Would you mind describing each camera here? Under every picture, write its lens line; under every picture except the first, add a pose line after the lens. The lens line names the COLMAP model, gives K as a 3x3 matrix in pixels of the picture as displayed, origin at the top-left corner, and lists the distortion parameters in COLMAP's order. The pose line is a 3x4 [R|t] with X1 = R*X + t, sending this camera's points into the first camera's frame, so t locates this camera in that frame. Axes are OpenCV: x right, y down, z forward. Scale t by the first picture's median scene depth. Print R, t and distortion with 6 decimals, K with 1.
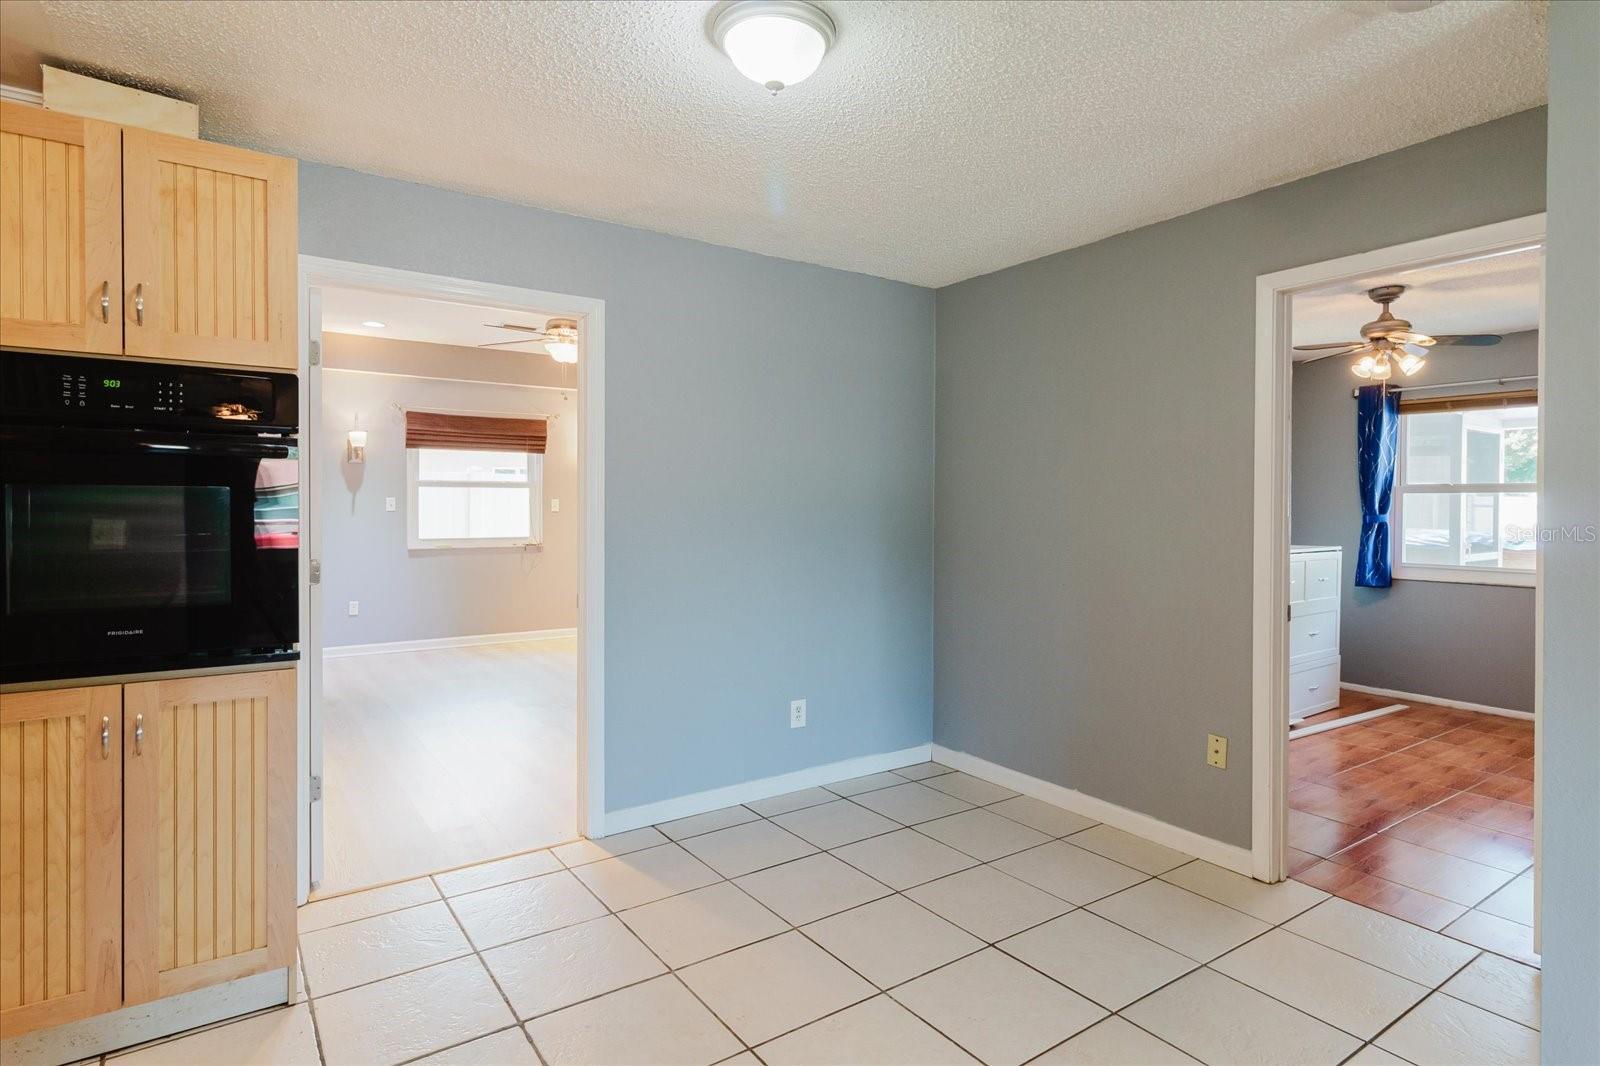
lens RADIAL K [[880.0, 0, 873.9], [0, 880.0, 516.1], [0, 0, 1]] dist [-0.000012, -0.000833]
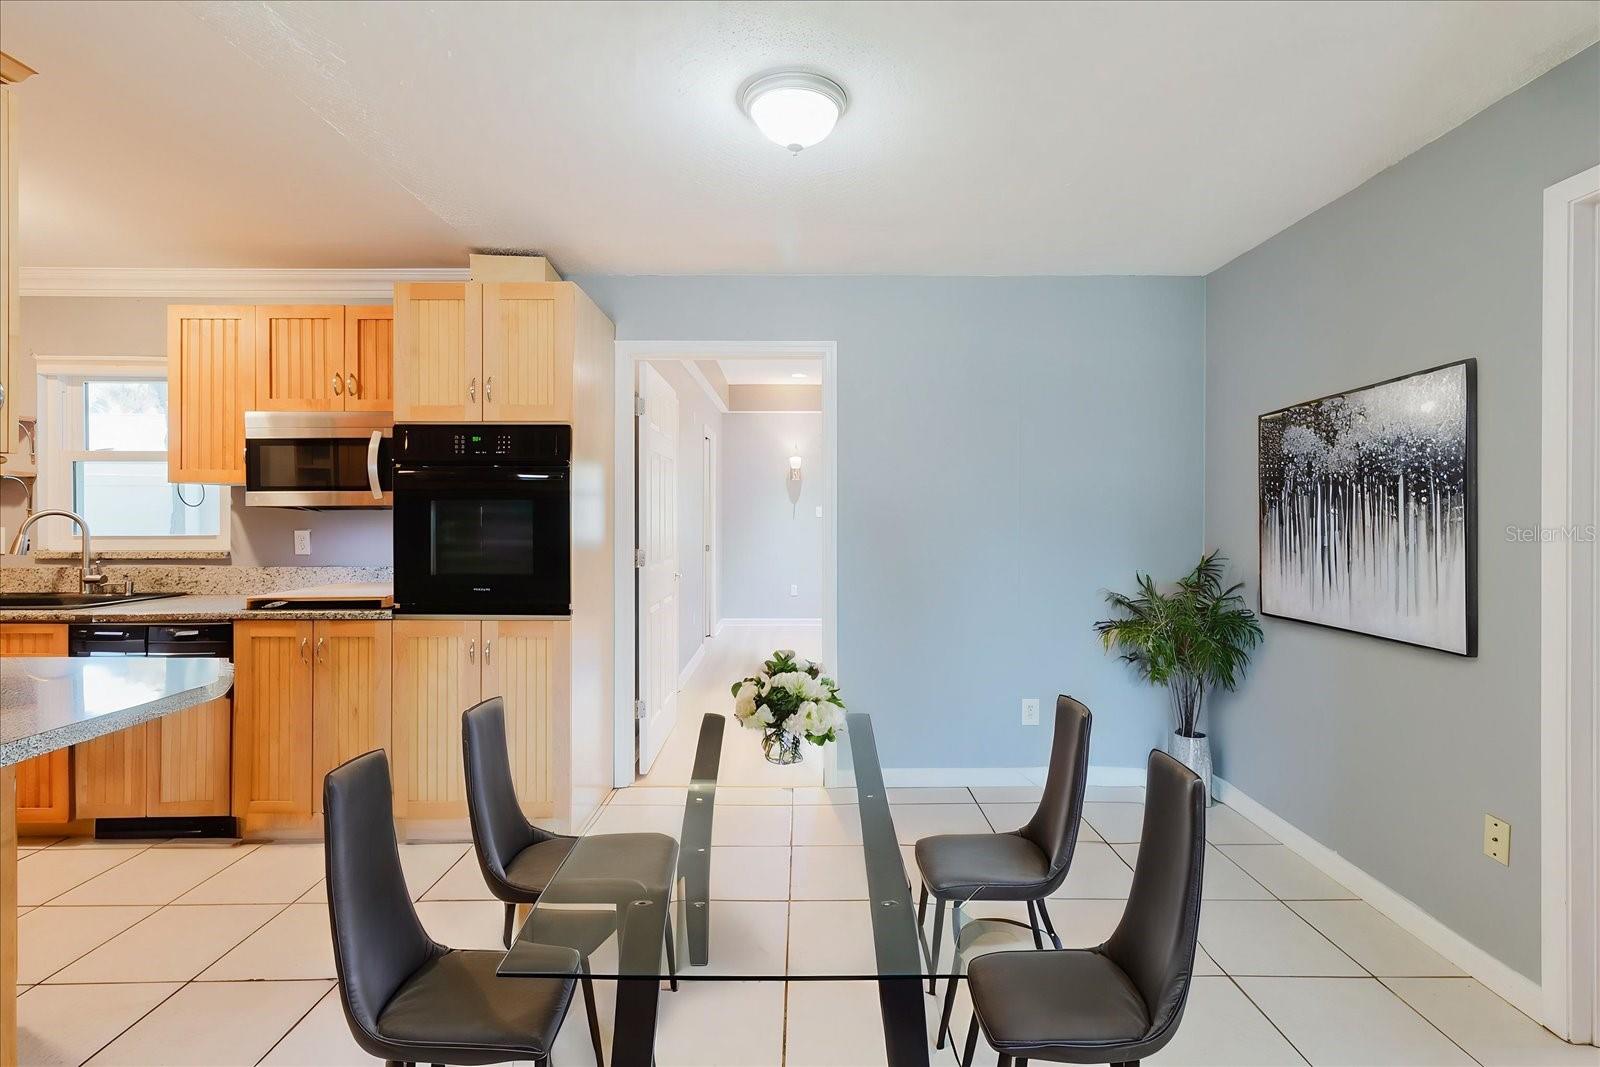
lens RADIAL K [[797.0, 0, 793.7], [0, 797.0, 514.0], [0, 0, 1]] dist [-0.000822, -0.000784]
pose [[0.792733, -0.002777, -0.609563, 0.344110], [-0.003629, 0.999950, -0.009276, 0.002162], [0.609559, 0.009566, 0.792683, 0.110569]]
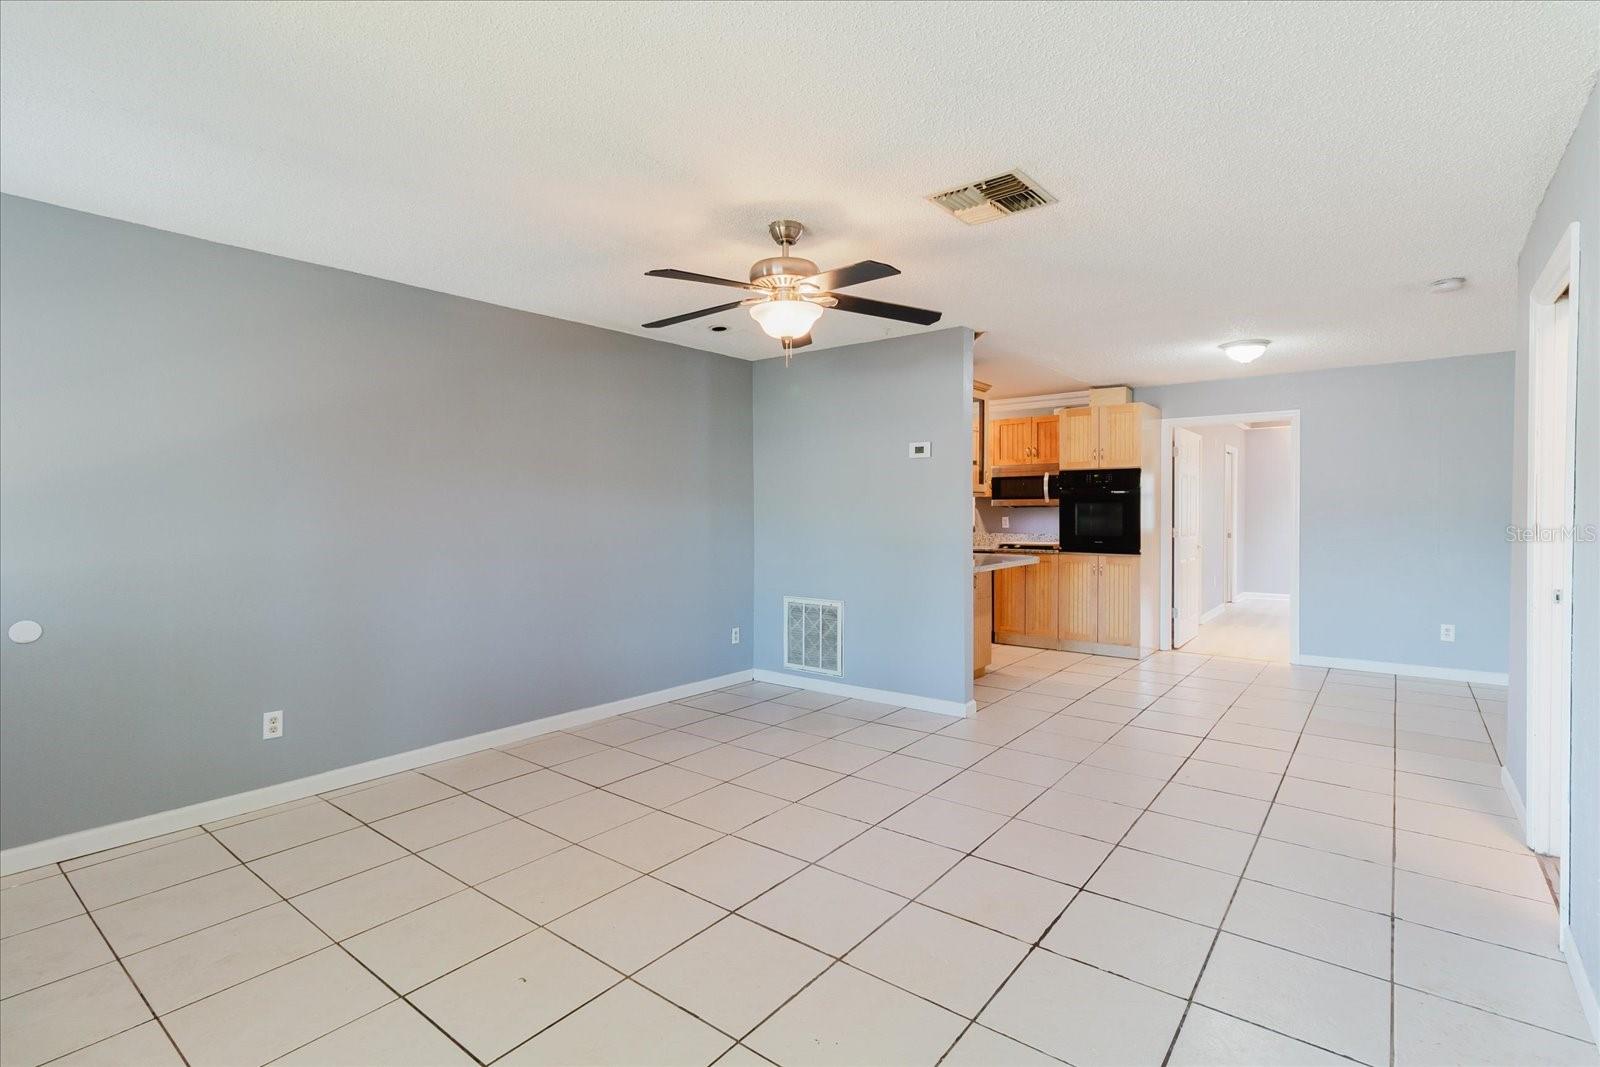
lens RADIAL K [[737.2, 0, 796.5], [0, 737.2, 517.5], [0, 0, 1]] dist [0.001703, 0.000182]
pose [[0.253094, 0.004313, -0.967432, 1.216461], [-0.007528, 0.999969, 0.002489, 0.019941], [0.967412, 0.006653, 0.253119, -0.679809]]
